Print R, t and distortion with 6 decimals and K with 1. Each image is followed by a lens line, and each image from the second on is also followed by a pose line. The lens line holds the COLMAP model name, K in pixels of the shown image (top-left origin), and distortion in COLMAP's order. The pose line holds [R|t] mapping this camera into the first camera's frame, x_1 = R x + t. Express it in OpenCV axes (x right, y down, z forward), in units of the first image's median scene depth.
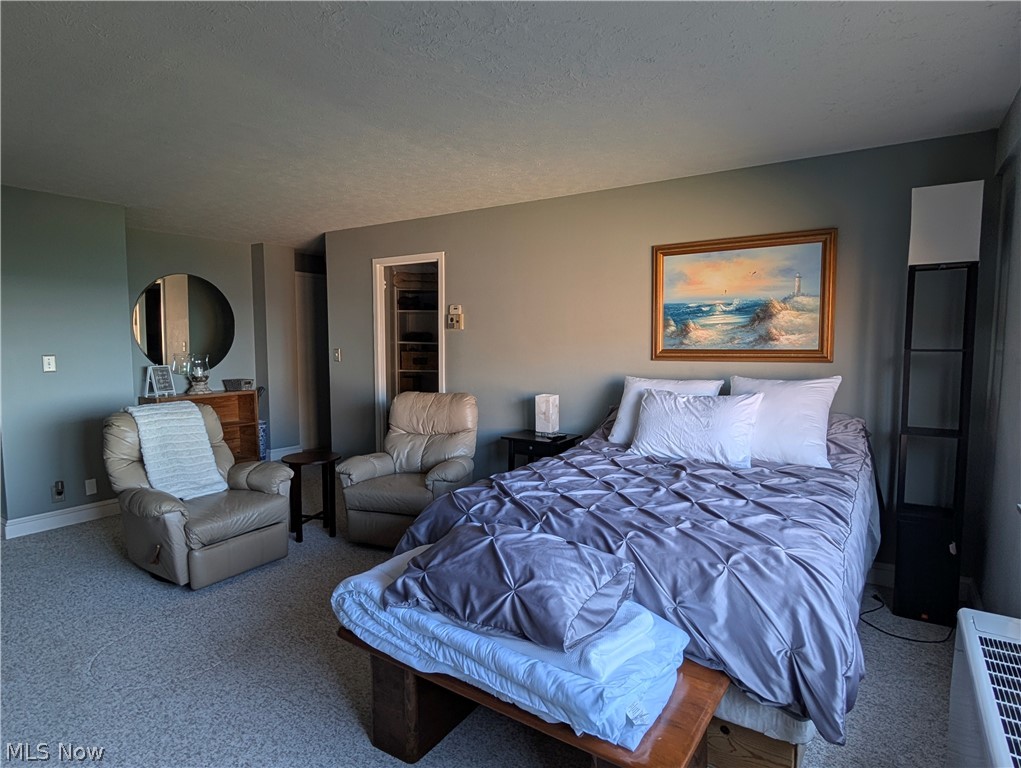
lens RADIAL K [[596.0, 0, 510.5], [0, 596.0, 384.0], [0, 0, 1]] dist [0.000902, 0.000178]
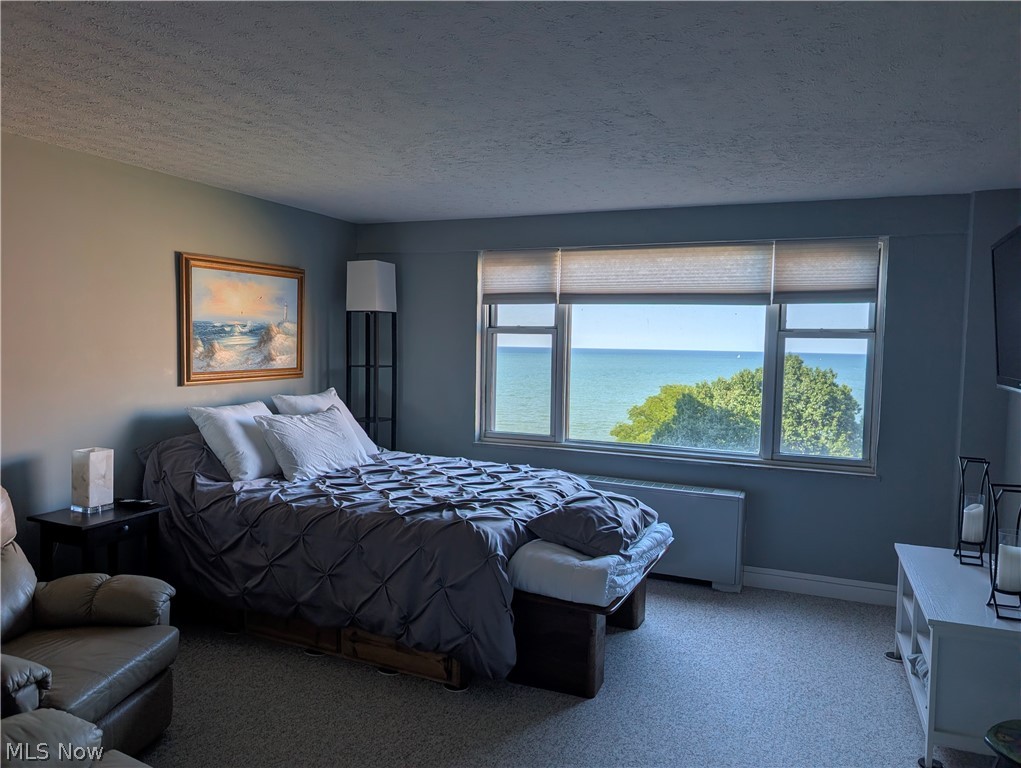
lens RADIAL K [[732.7, 0, 513.4], [0, 732.7, 381.6], [0, 0, 1]] dist [0.039097, -0.064409]
pose [[-0.202574, -0.058798, 0.977500, -0.943578], [0.051083, 0.996202, 0.070509, -0.103025], [-0.977934, 0.064217, -0.198801, 0.800693]]
